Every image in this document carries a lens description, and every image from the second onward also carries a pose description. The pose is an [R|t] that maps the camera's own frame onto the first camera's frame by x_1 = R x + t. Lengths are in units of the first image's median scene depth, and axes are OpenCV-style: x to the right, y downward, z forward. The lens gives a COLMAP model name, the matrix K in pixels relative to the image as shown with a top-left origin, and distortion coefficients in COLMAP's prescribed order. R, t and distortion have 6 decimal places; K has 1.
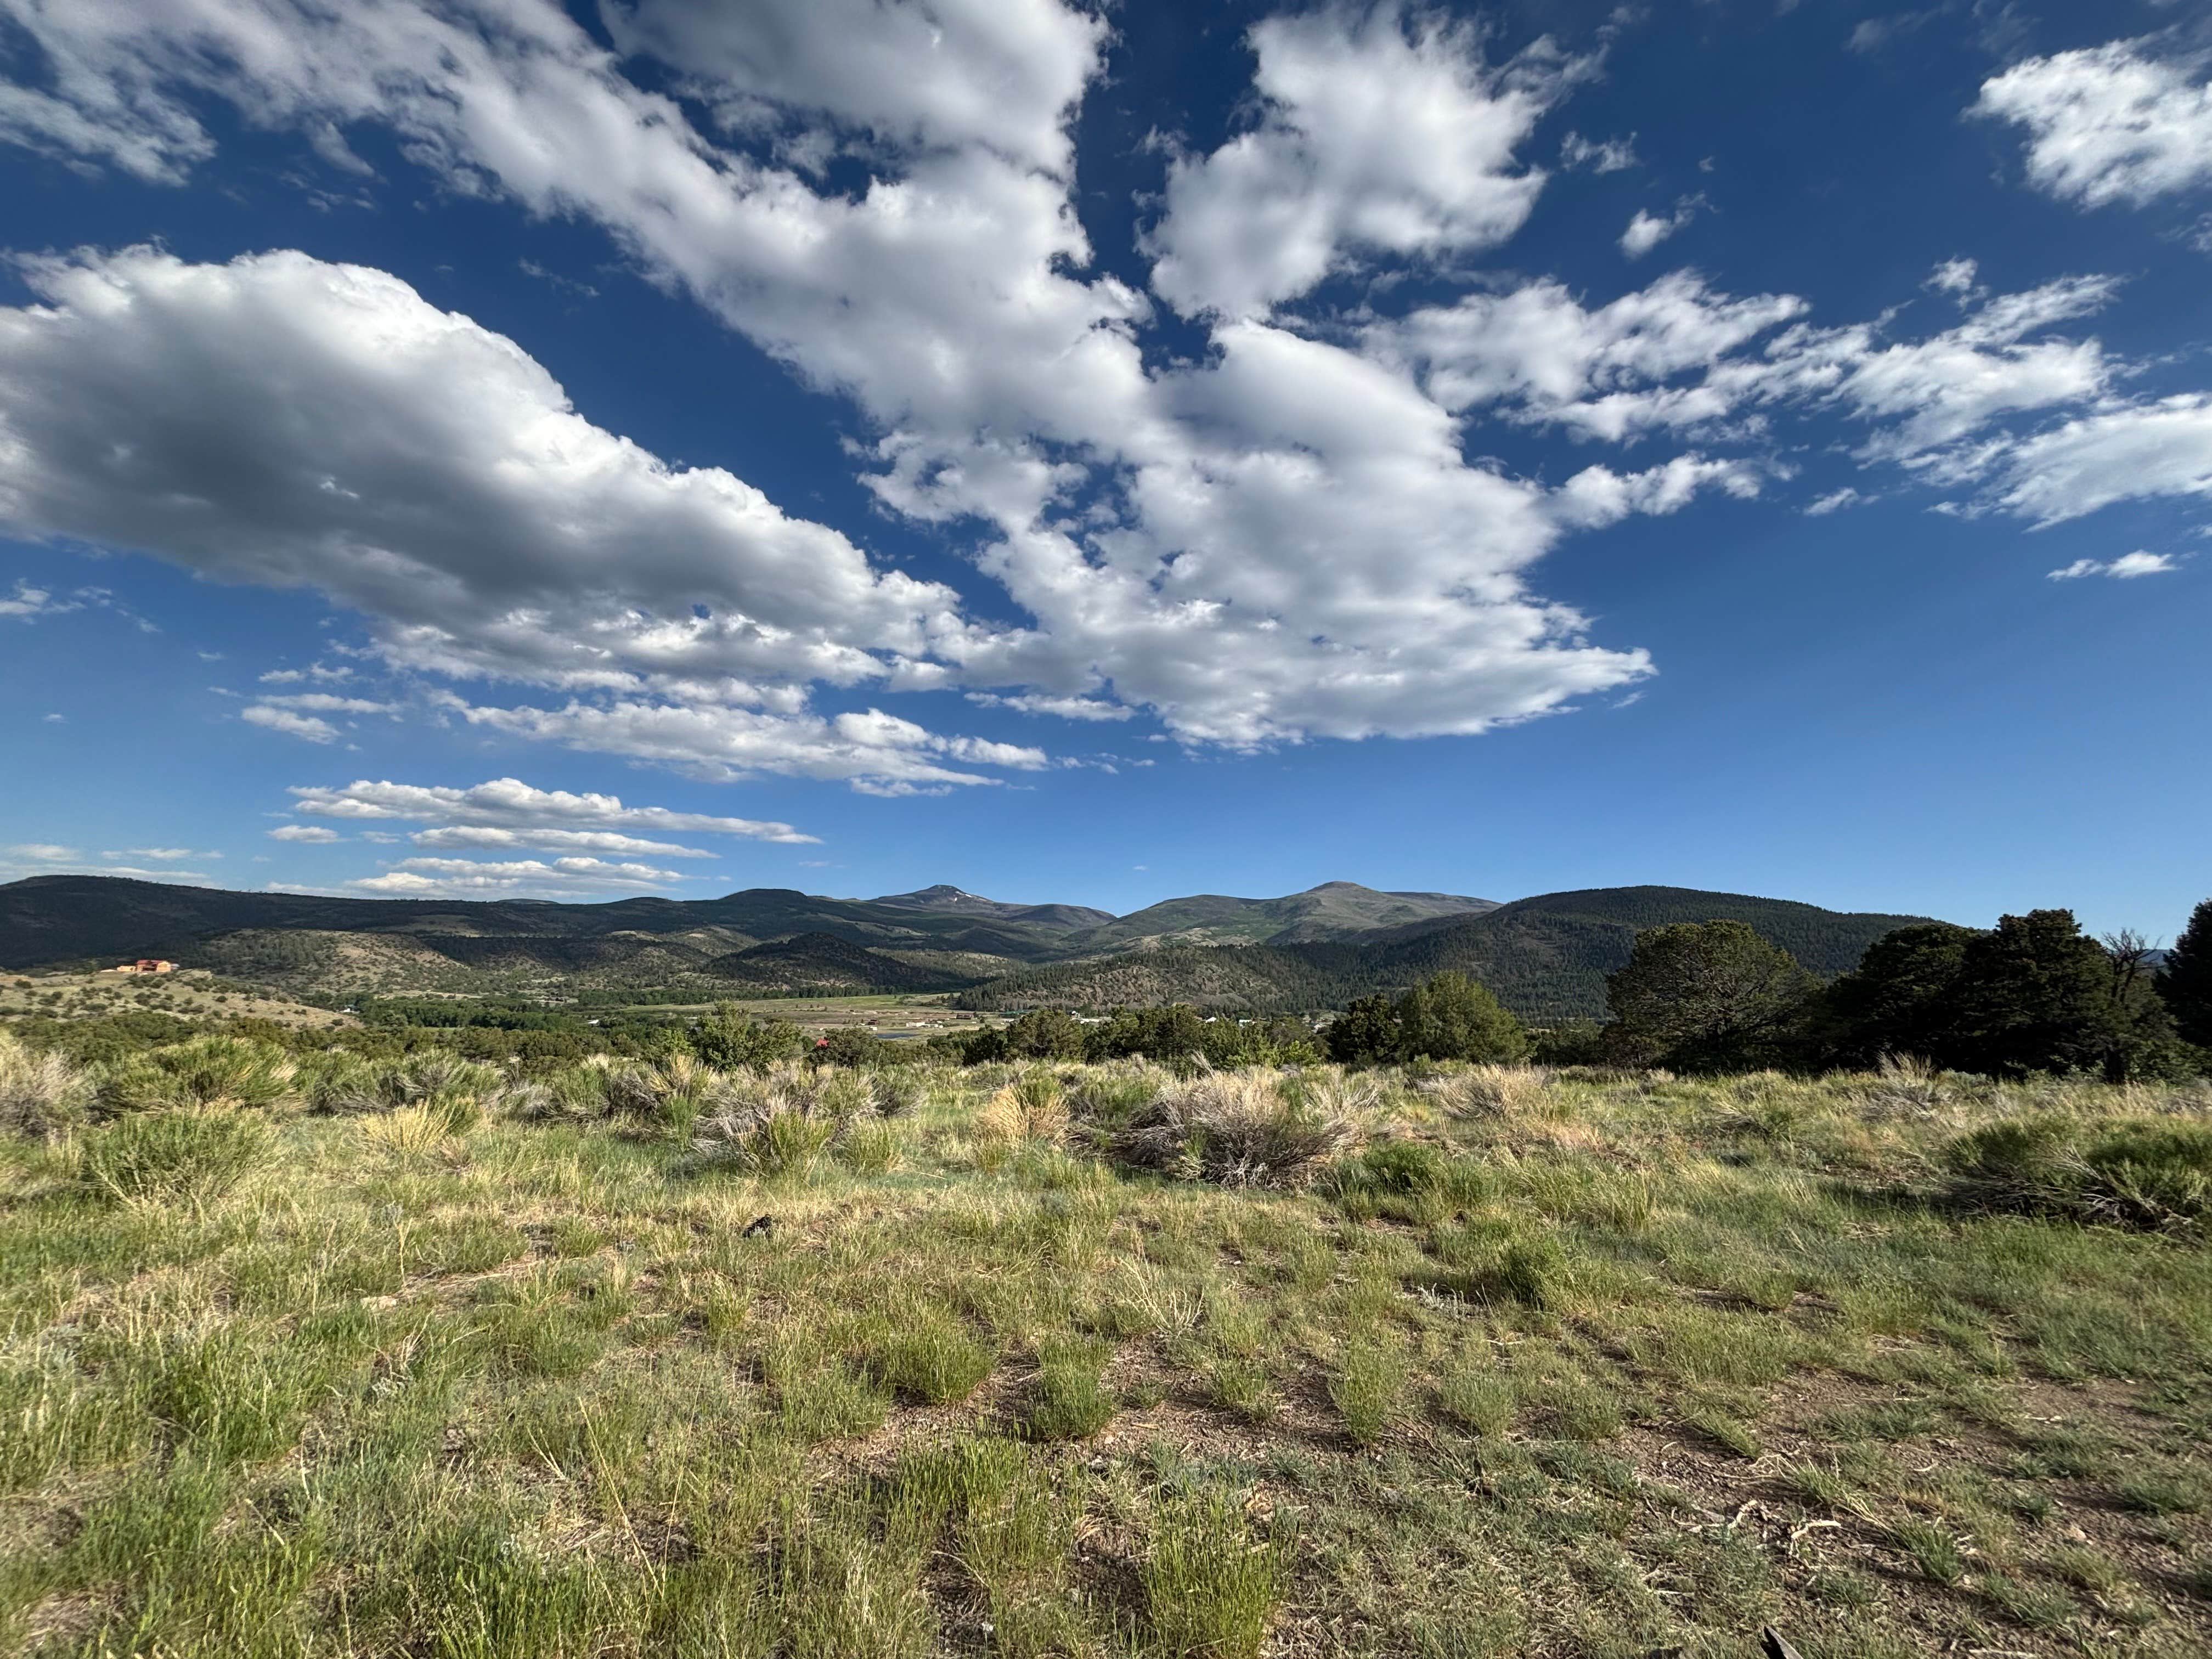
lens RADIAL K [[887.5, 0, 1100.7], [0, 887.5, 832.9], [0, 0, 1]] dist [0.000093, -0.000265]
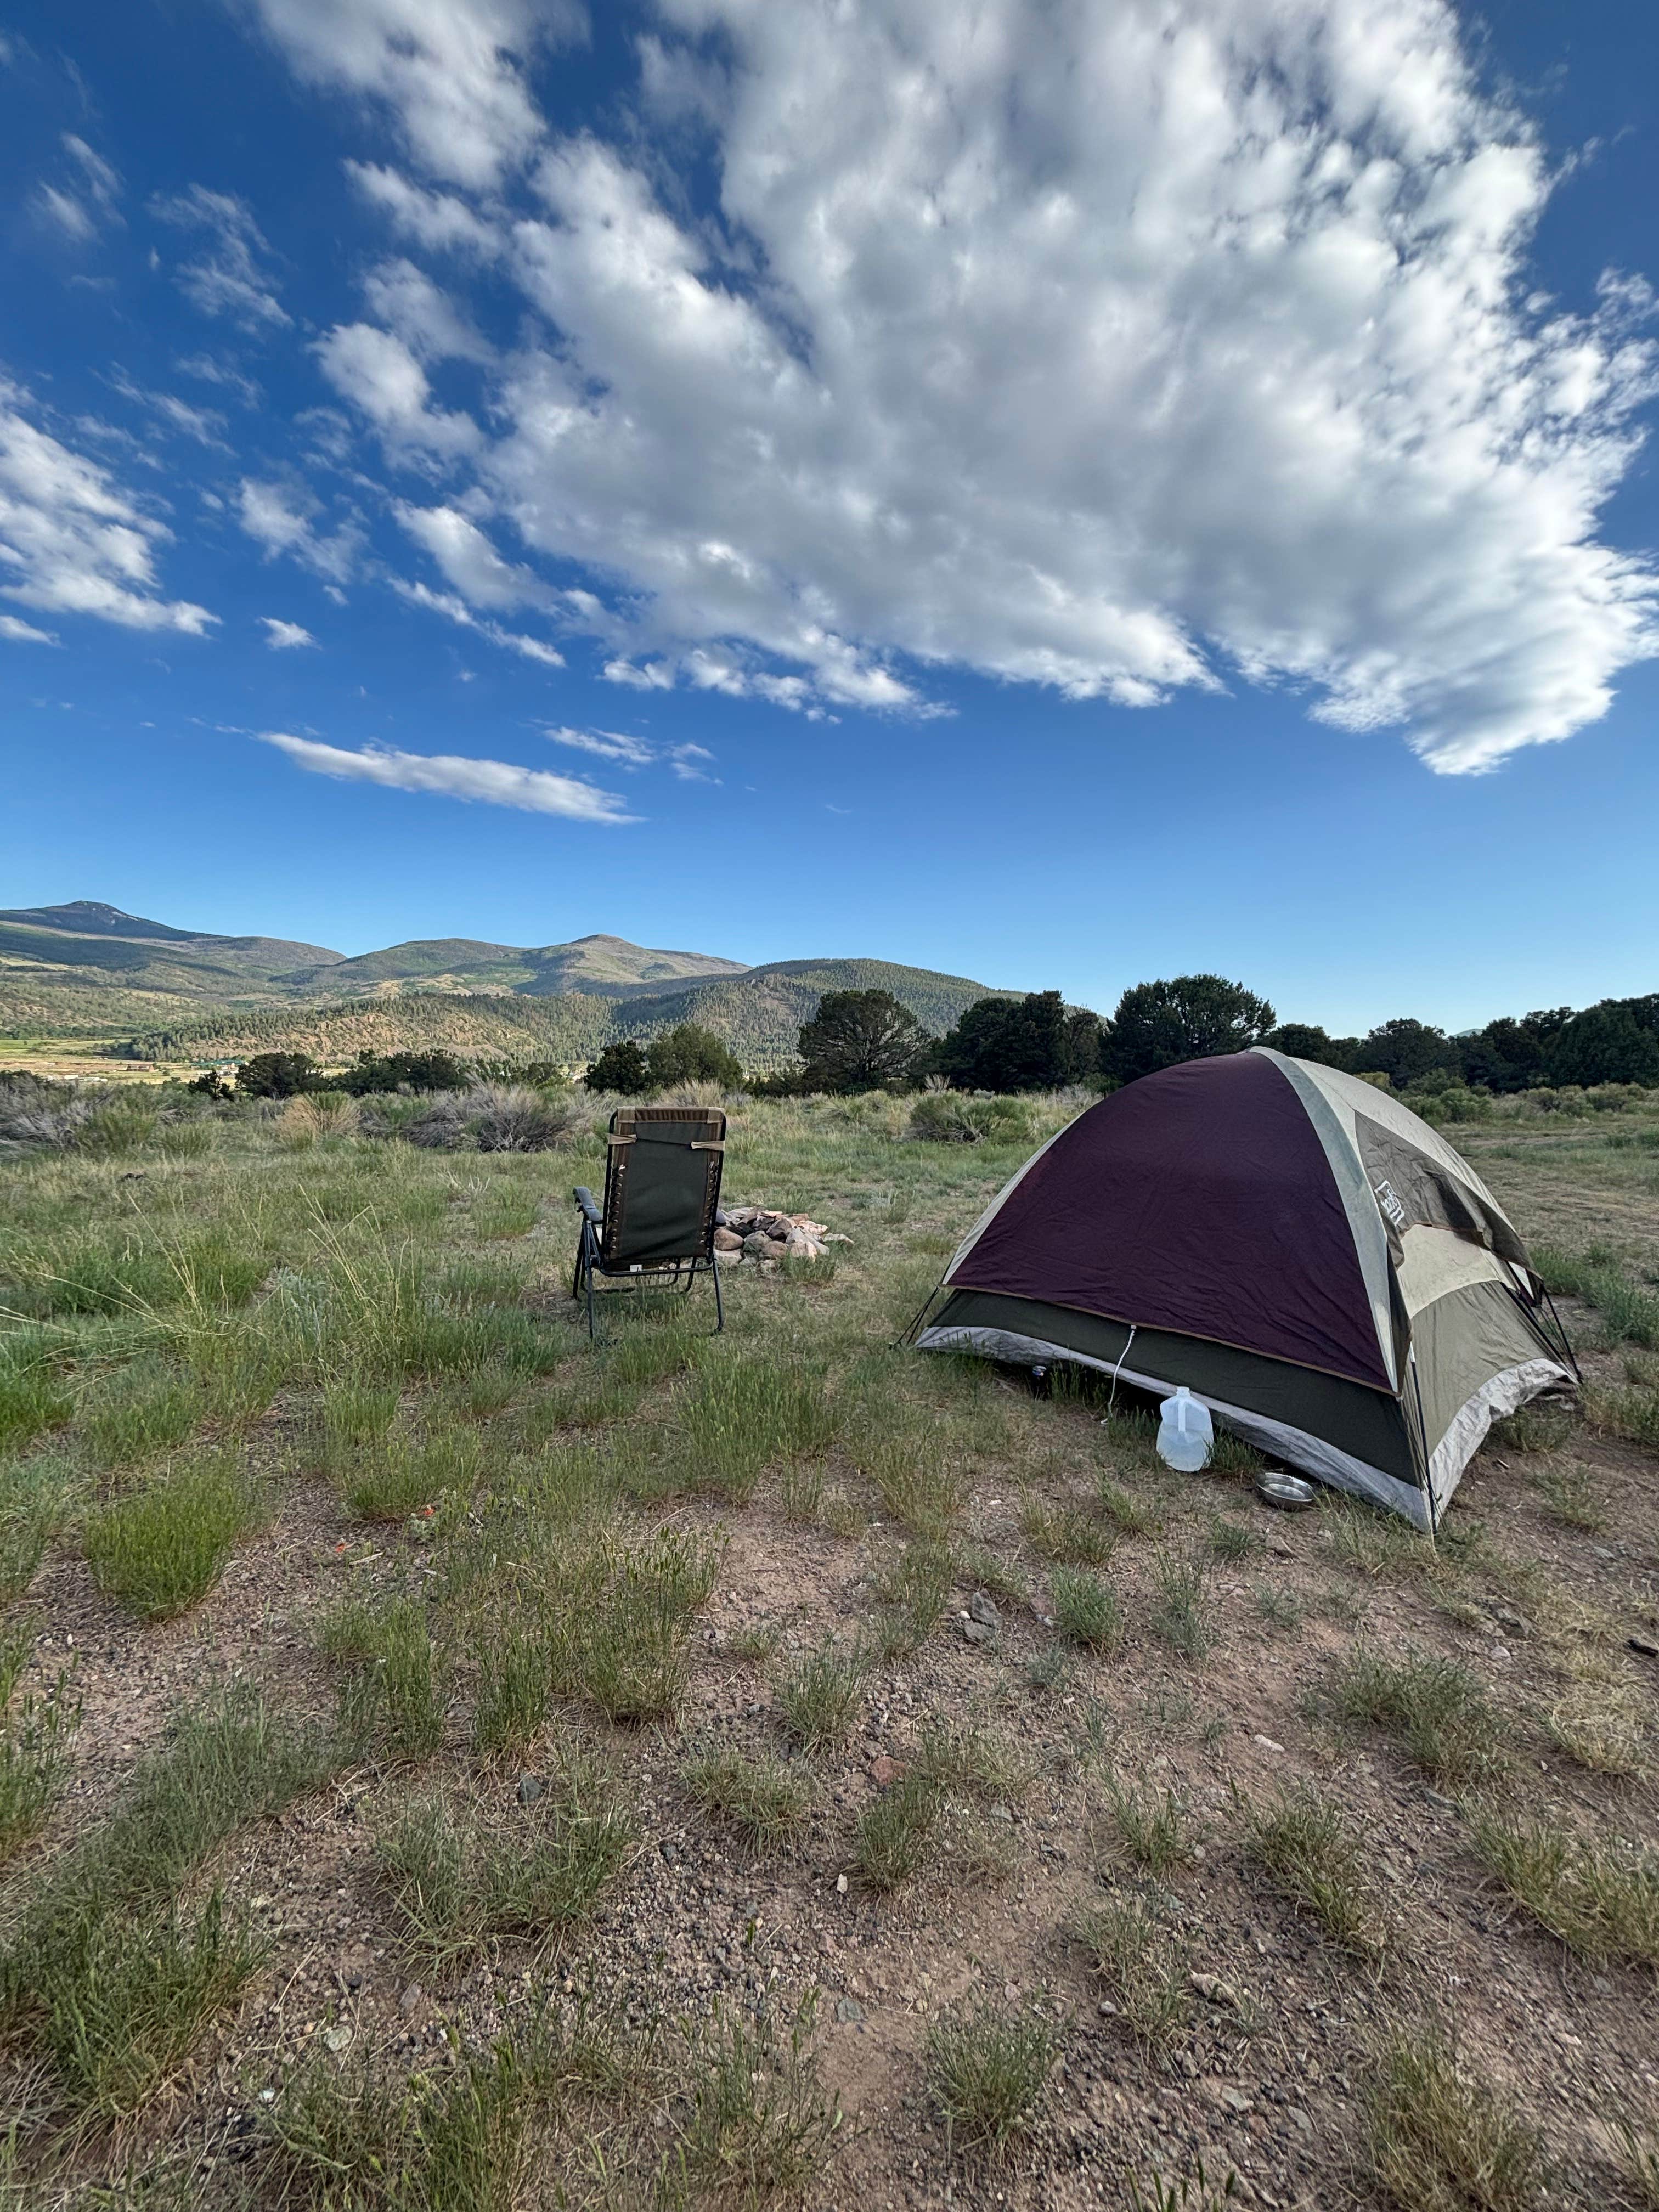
lens RADIAL K [[887.5, 0, 848.9], [0, 887.5, 1105.2], [0, 0, 1]] dist [0.000093, -0.000265]
pose [[0.861803, -0.022209, 0.506757, -0.098474], [-0.101045, 0.971502, 0.214416, -0.047244], [-0.497077, -0.235990, 0.834999, -0.492786]]
